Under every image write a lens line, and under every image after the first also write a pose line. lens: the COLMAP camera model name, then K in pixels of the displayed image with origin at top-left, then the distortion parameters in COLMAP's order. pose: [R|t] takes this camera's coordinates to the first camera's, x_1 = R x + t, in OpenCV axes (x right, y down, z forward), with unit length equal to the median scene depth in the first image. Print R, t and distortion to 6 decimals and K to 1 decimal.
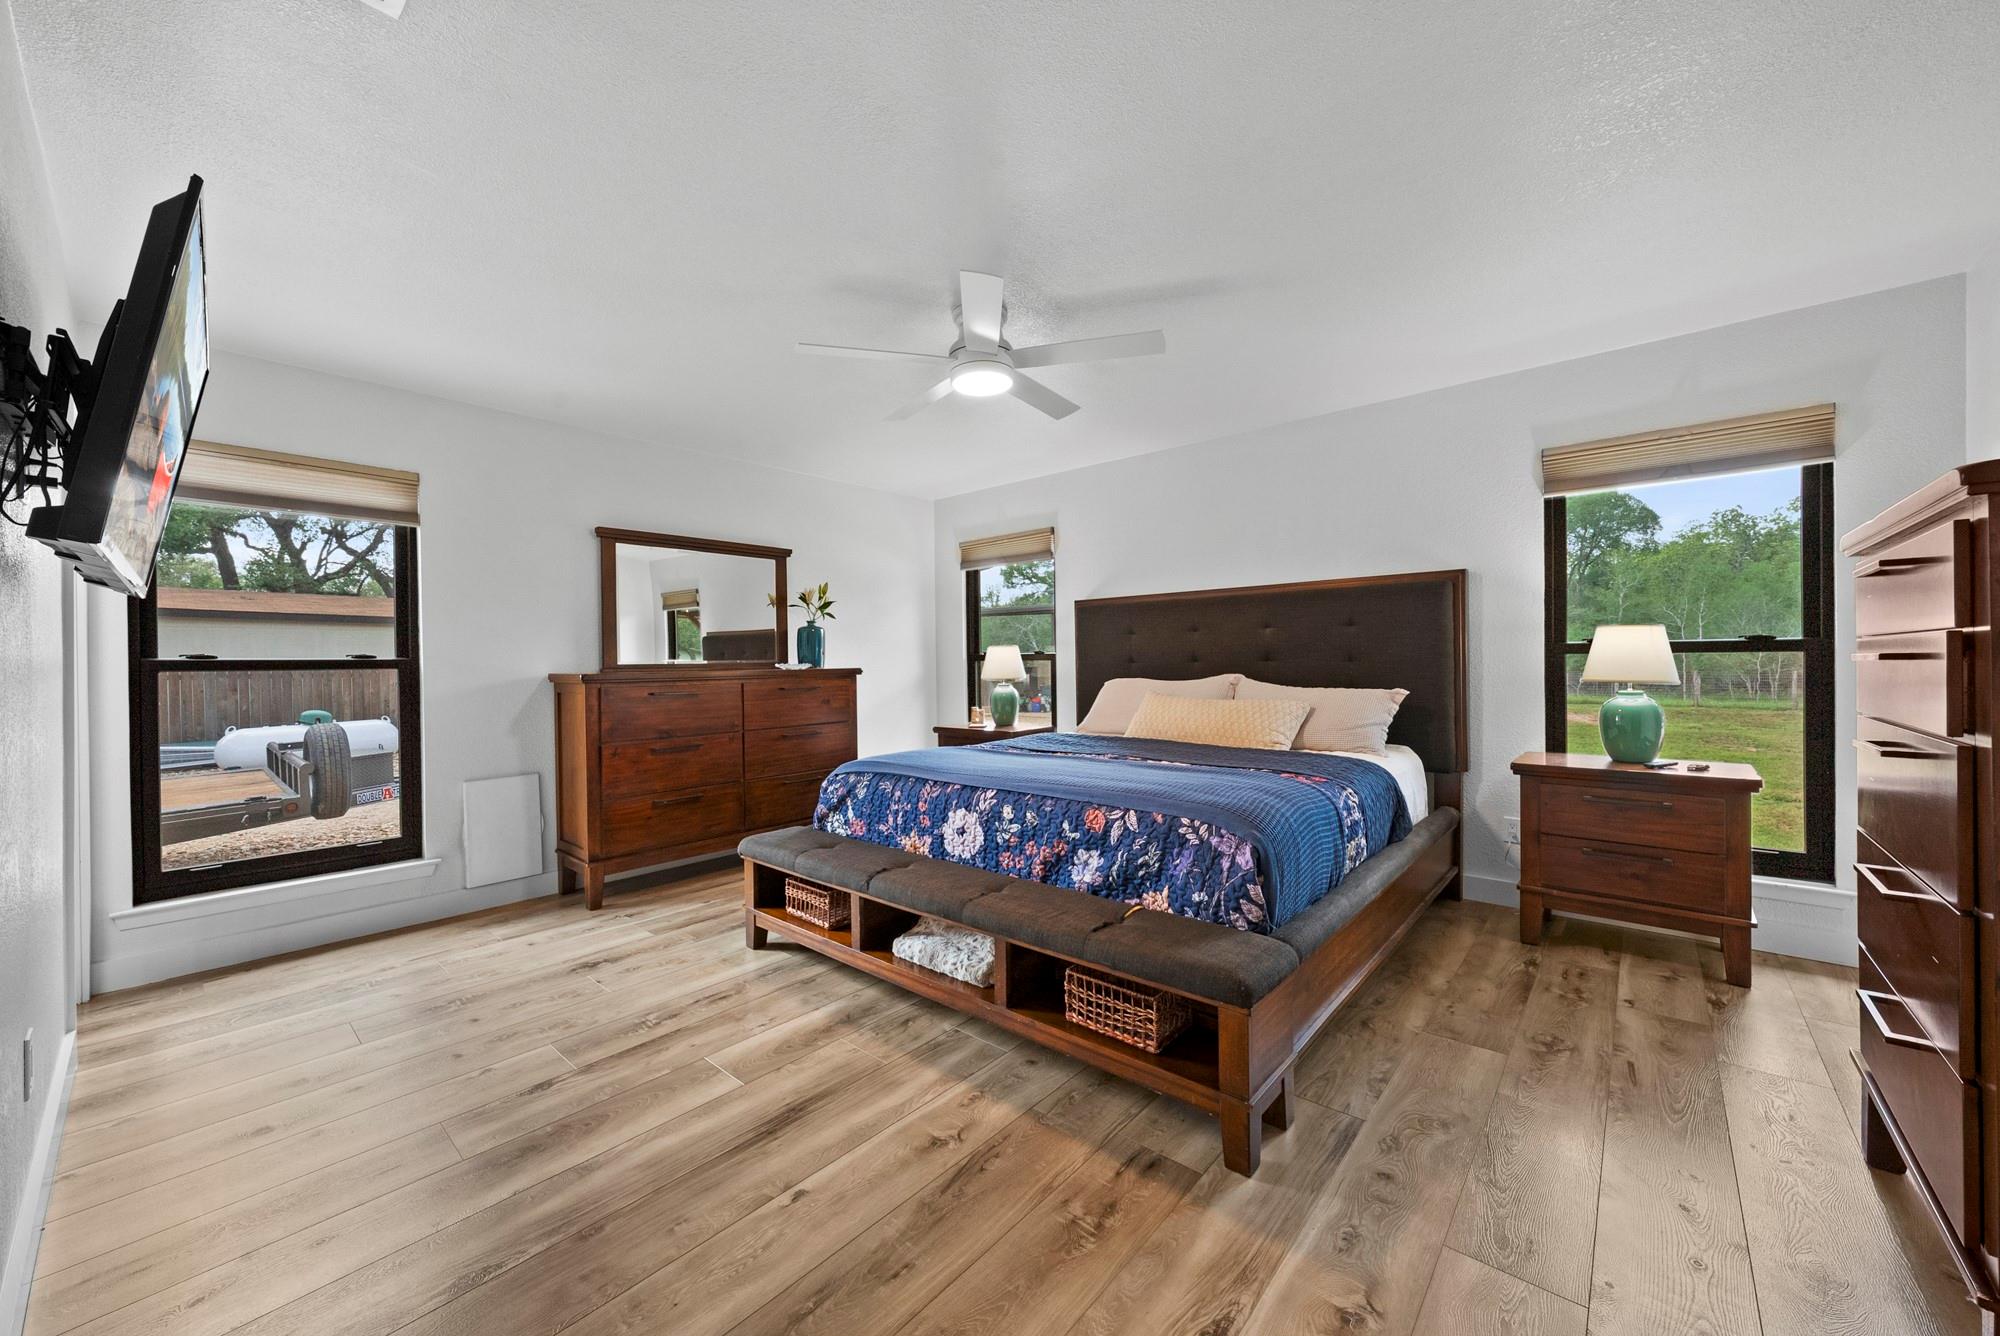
lens RADIAL K [[742.3, 0, 999.2], [0, 742.3, 669.9], [0, 0, 1]] dist [-0.007929, -0.000104]
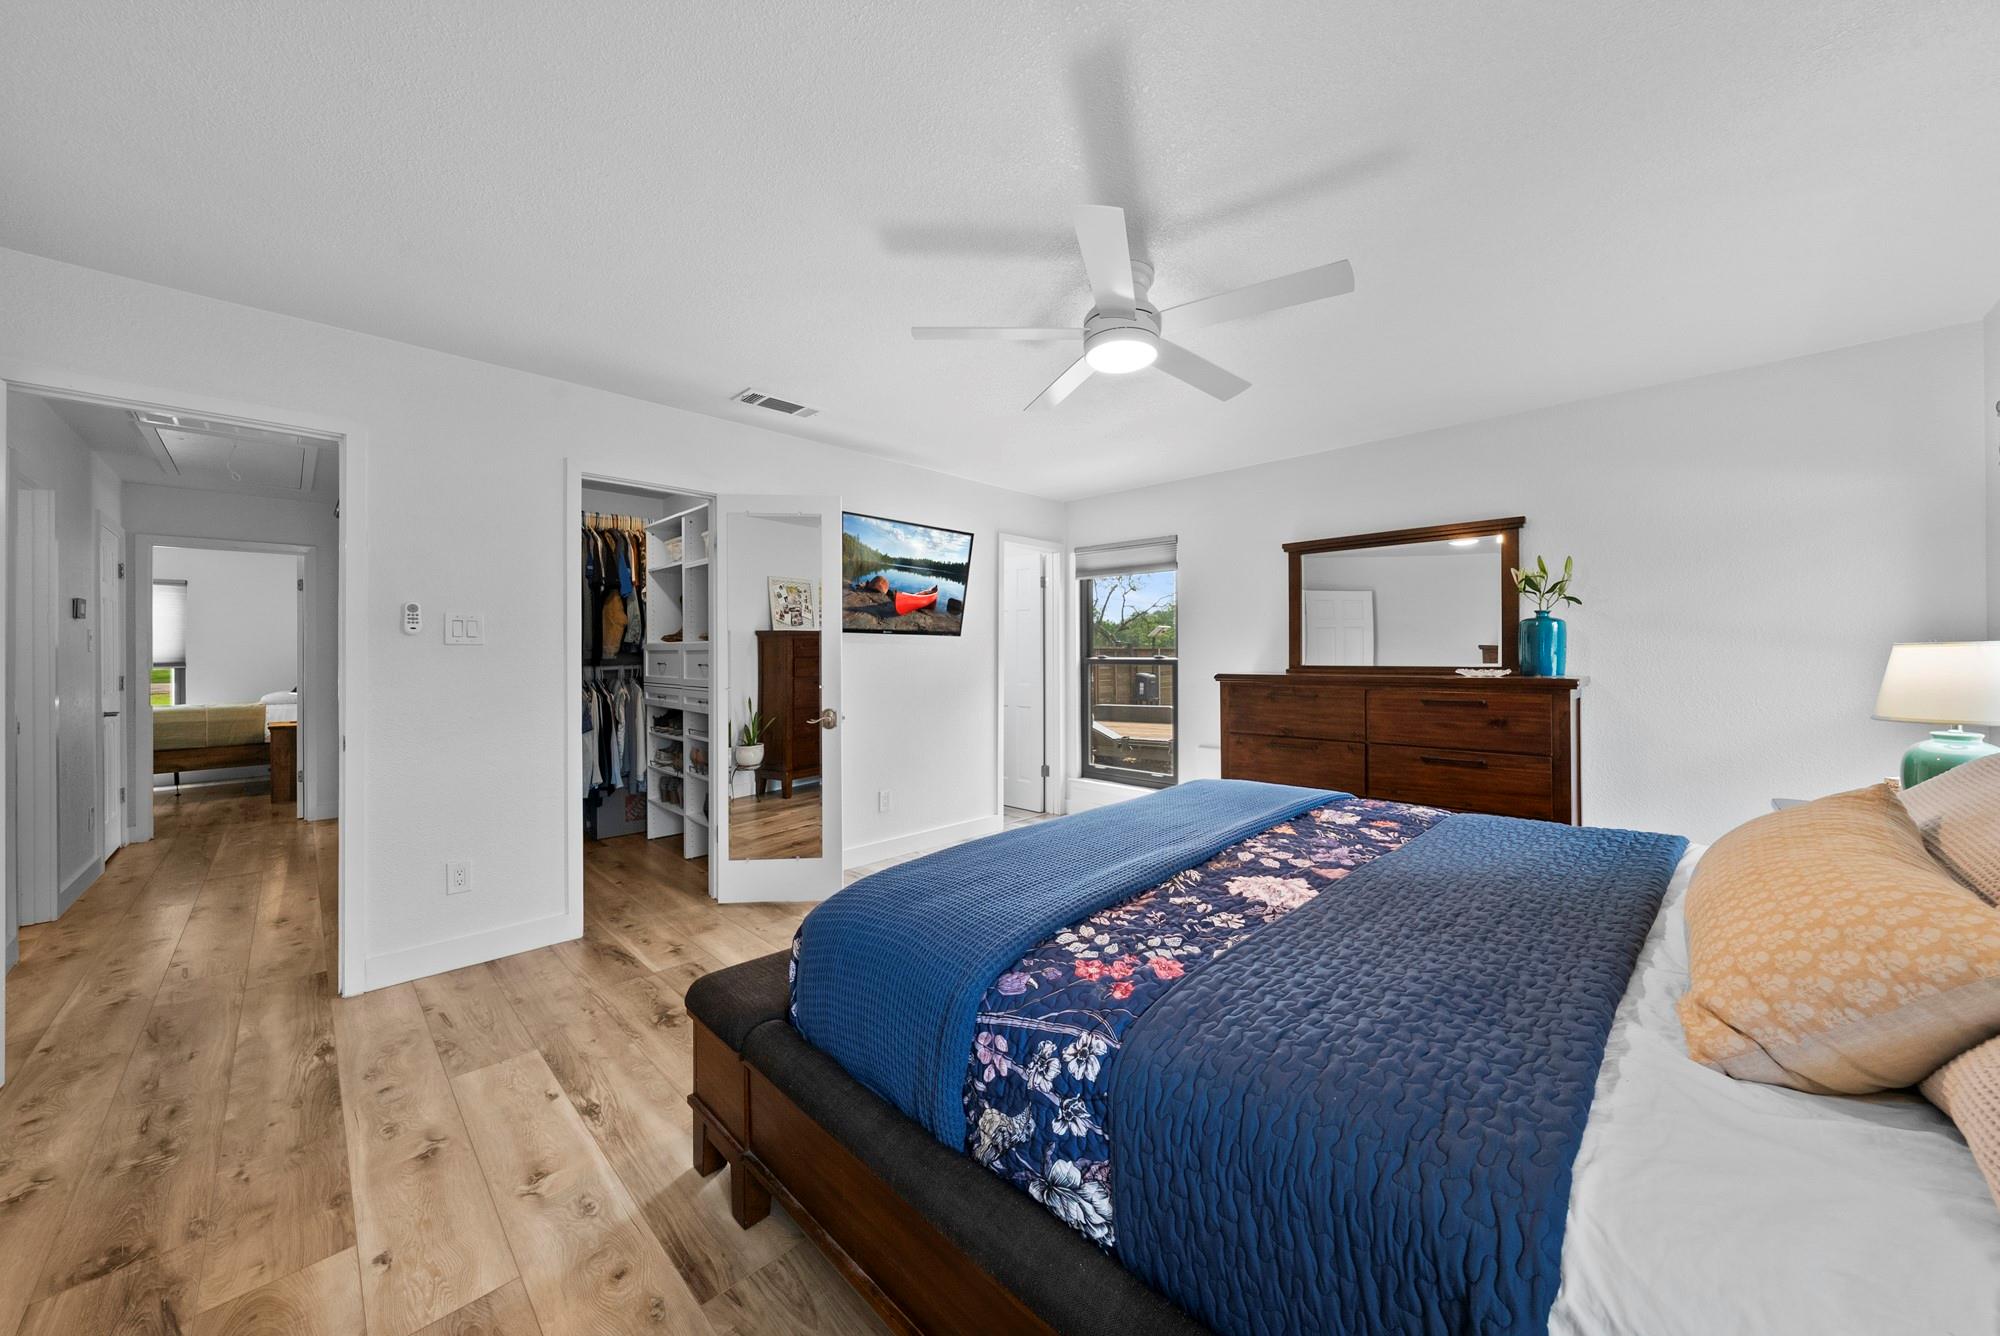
lens RADIAL K [[691.0, 0, 991.3], [0, 691.0, 665.4], [0, 0, 1]] dist [0.009471, 0.000013]
pose [[-0.058582, 0.032538, -0.997752, 1.271174], [-0.003760, 0.999454, 0.032814, -0.094266], [0.998276, 0.005674, -0.058428, 1.436443]]
